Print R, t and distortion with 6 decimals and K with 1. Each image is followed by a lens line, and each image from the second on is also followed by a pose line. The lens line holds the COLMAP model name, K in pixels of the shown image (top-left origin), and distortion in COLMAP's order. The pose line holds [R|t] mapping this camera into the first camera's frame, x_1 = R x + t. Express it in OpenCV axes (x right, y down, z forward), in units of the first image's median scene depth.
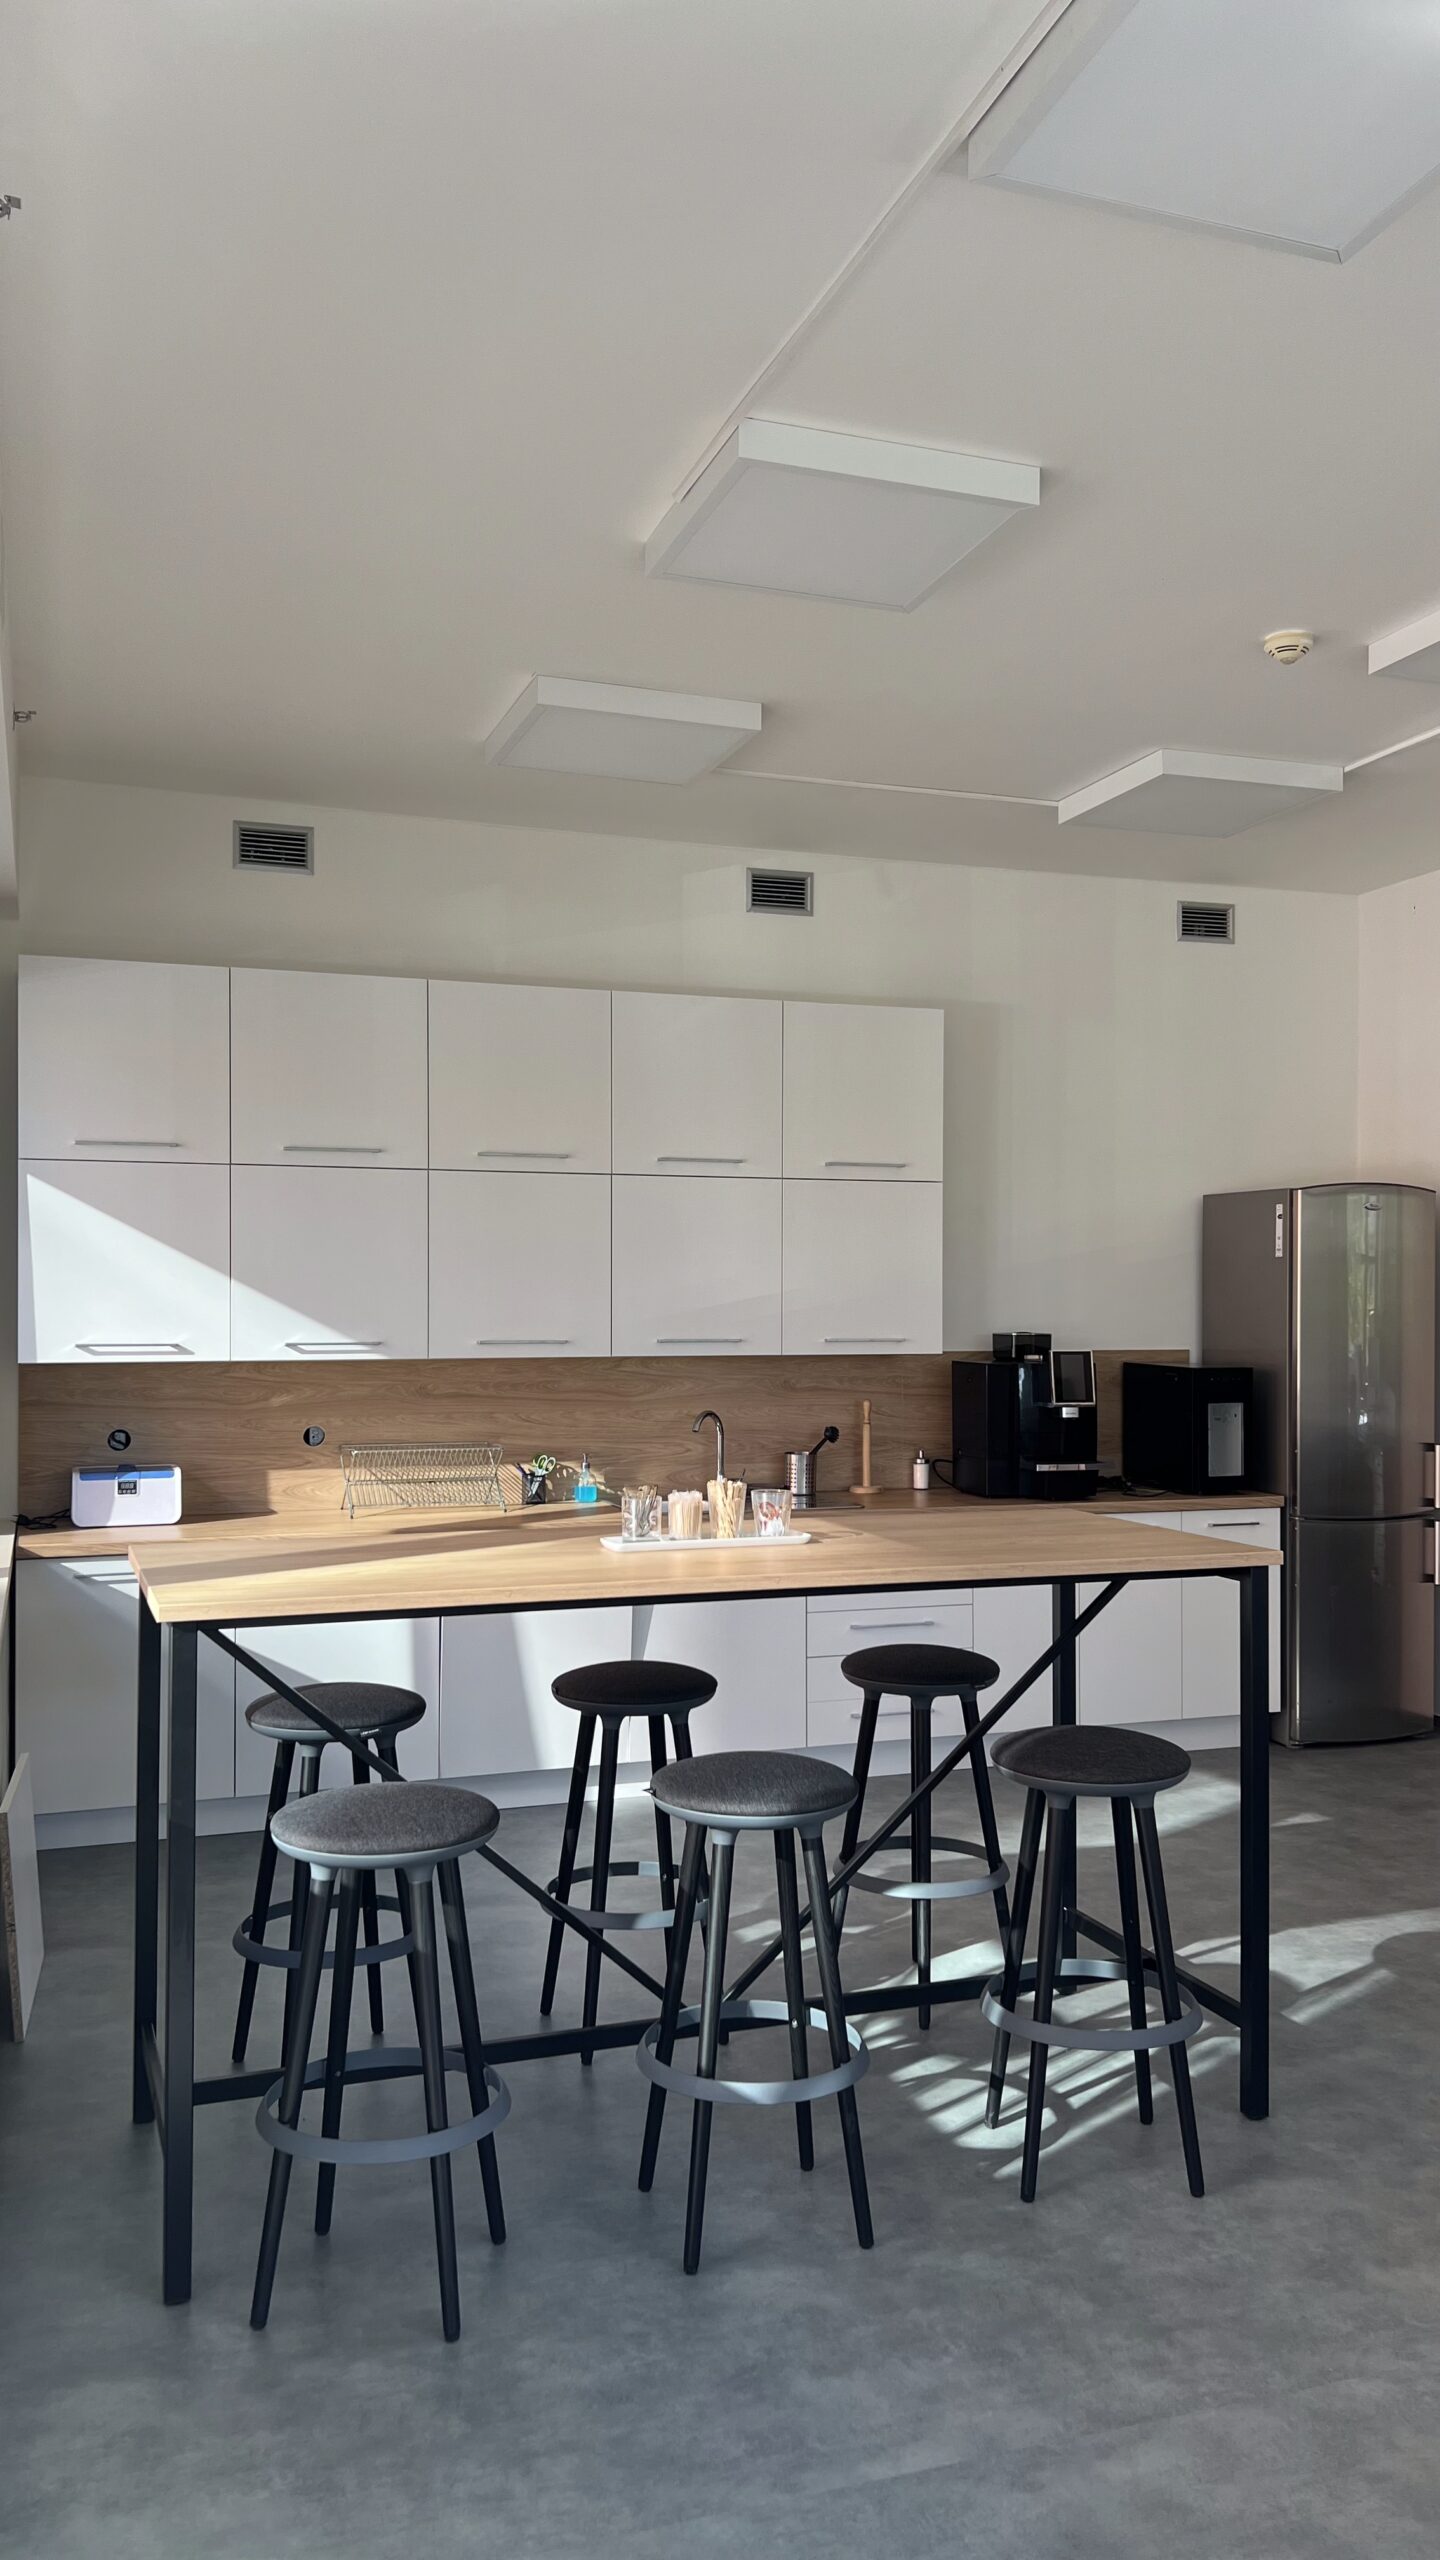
lens RADIAL K [[1967.5, 0, 720.0], [0, 1967.5, 1280.0], [0, 0, 1]] dist [0.061213, -0.002681]
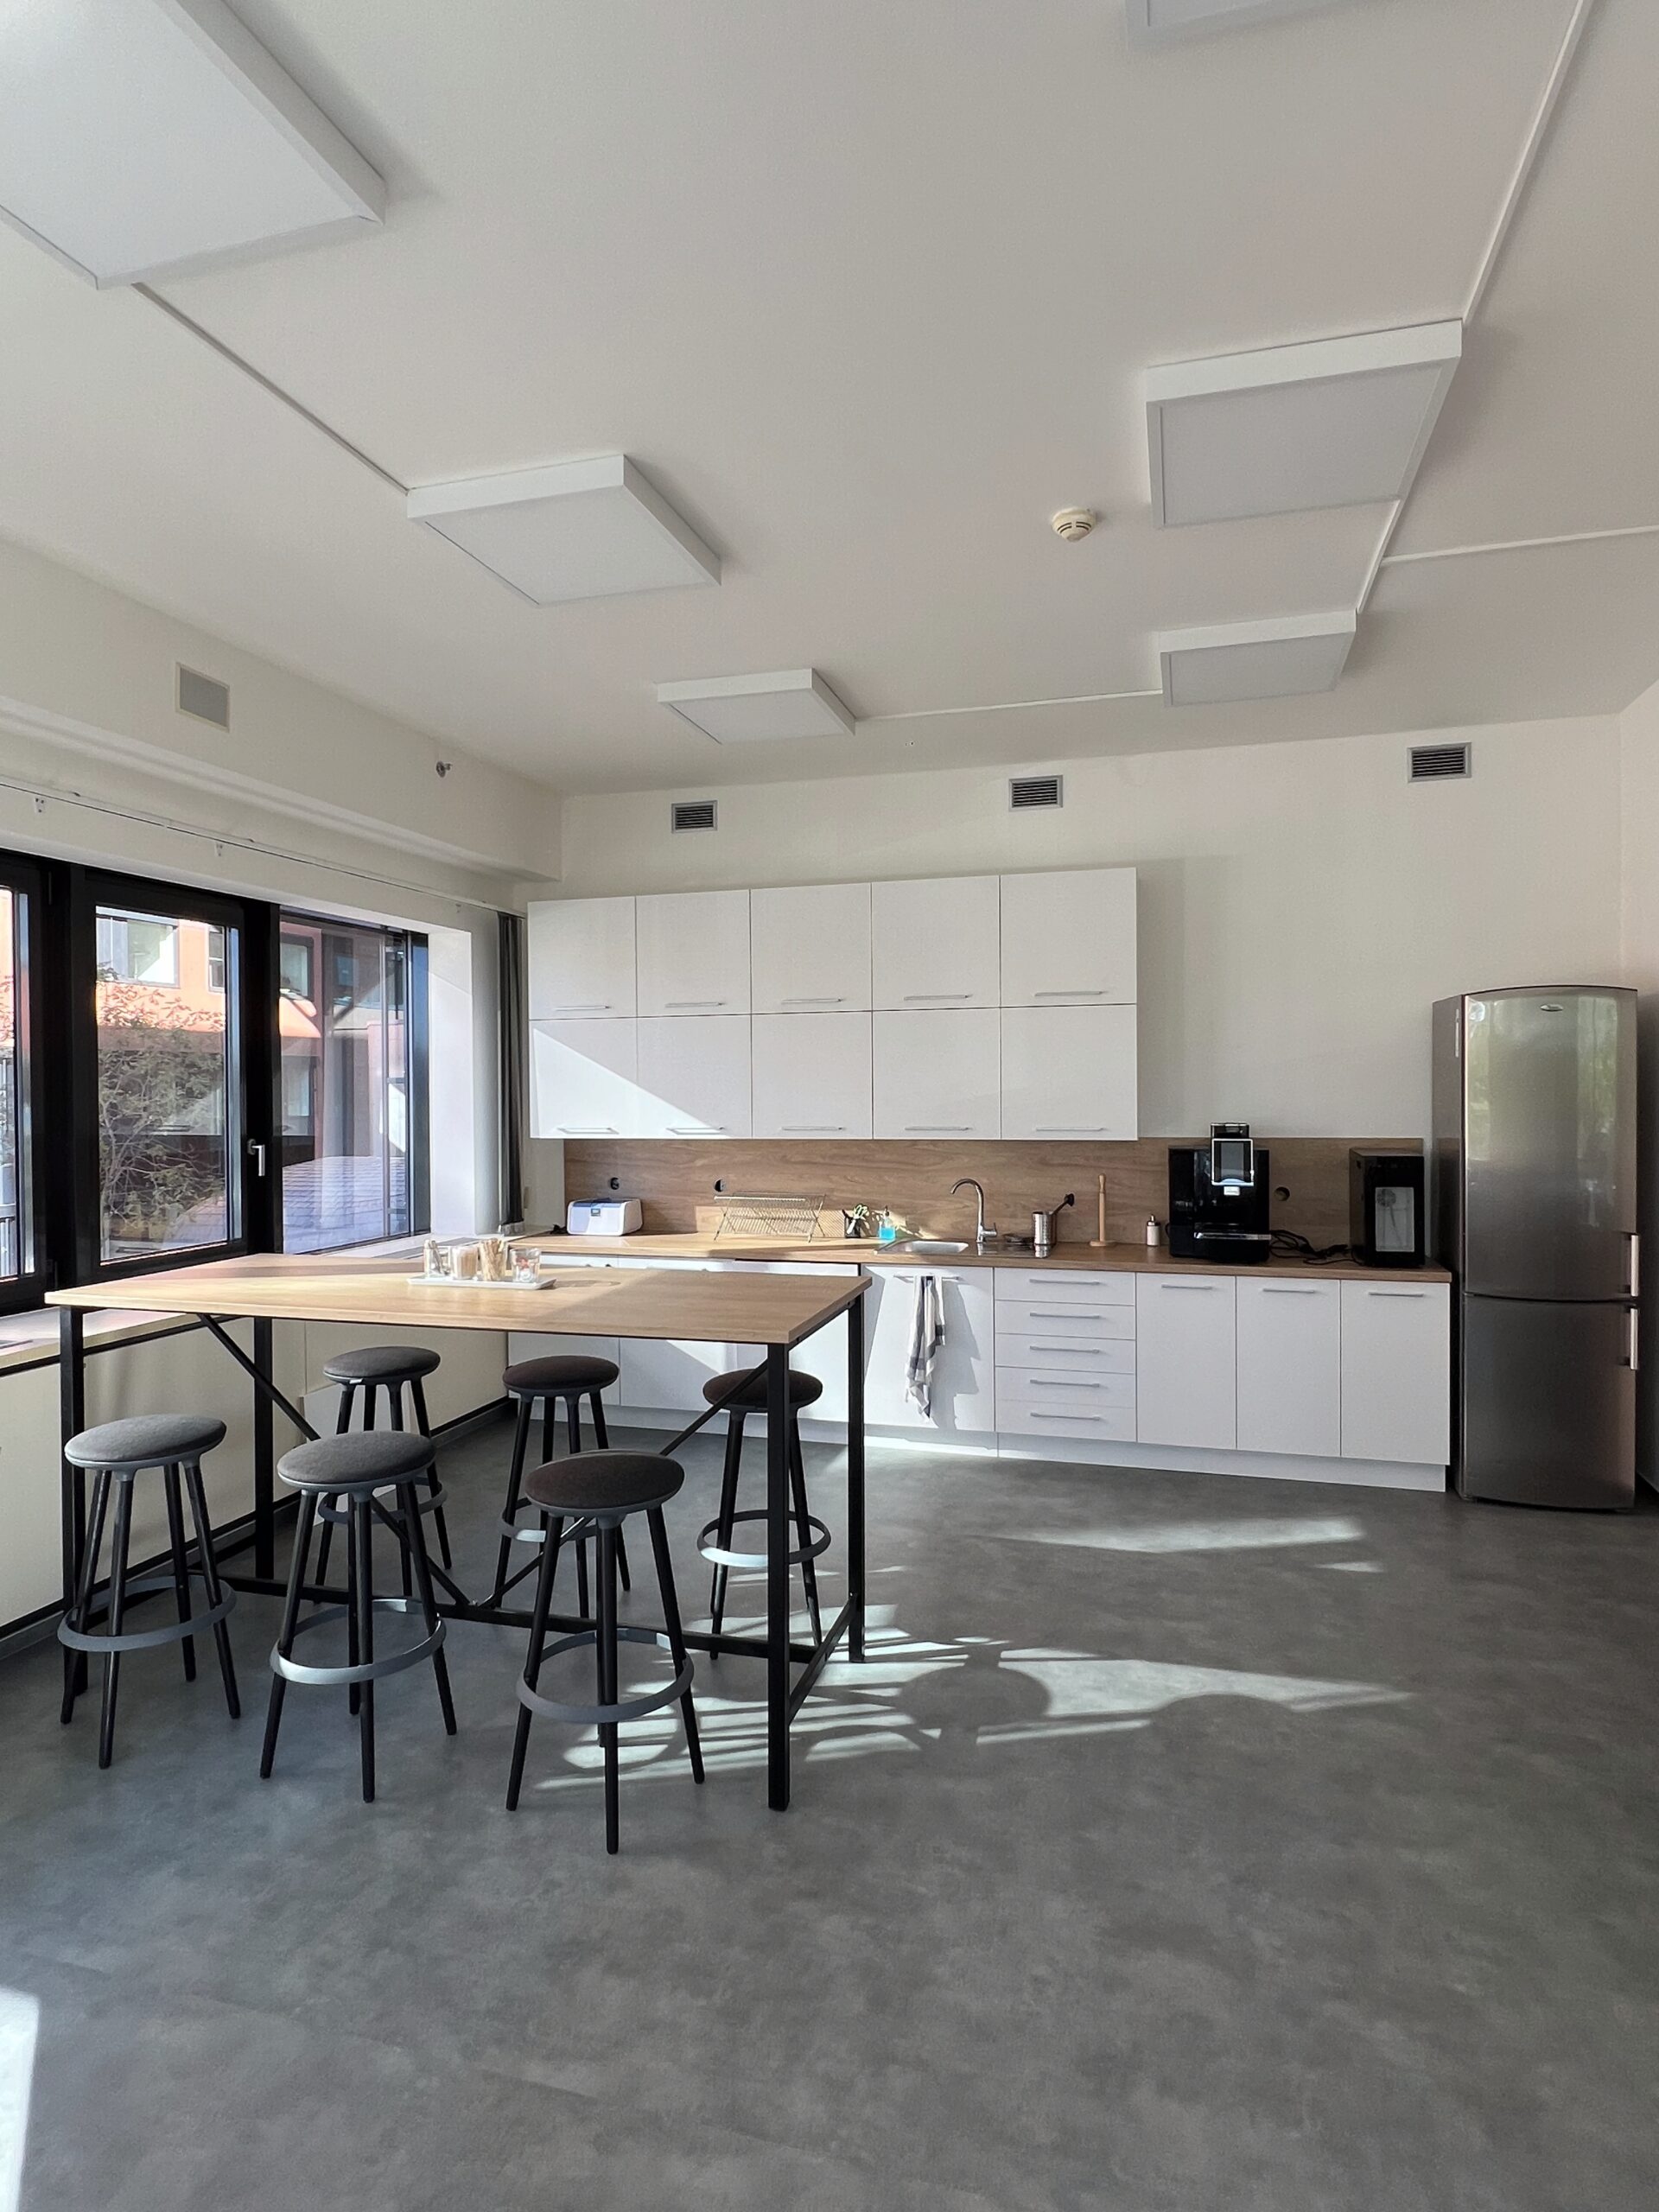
lens RADIAL K [[1188.8, 0, 829.5], [0, 1188.8, 1106.0], [0, 0, 1]] dist [-0.006405, -0.000329]
pose [[0.808787, 0.001435, -0.588100, 0.413348], [0.014378, 0.999650, 0.022213, -0.004686], [0.587926, -0.026422, 0.808483, 0.274183]]
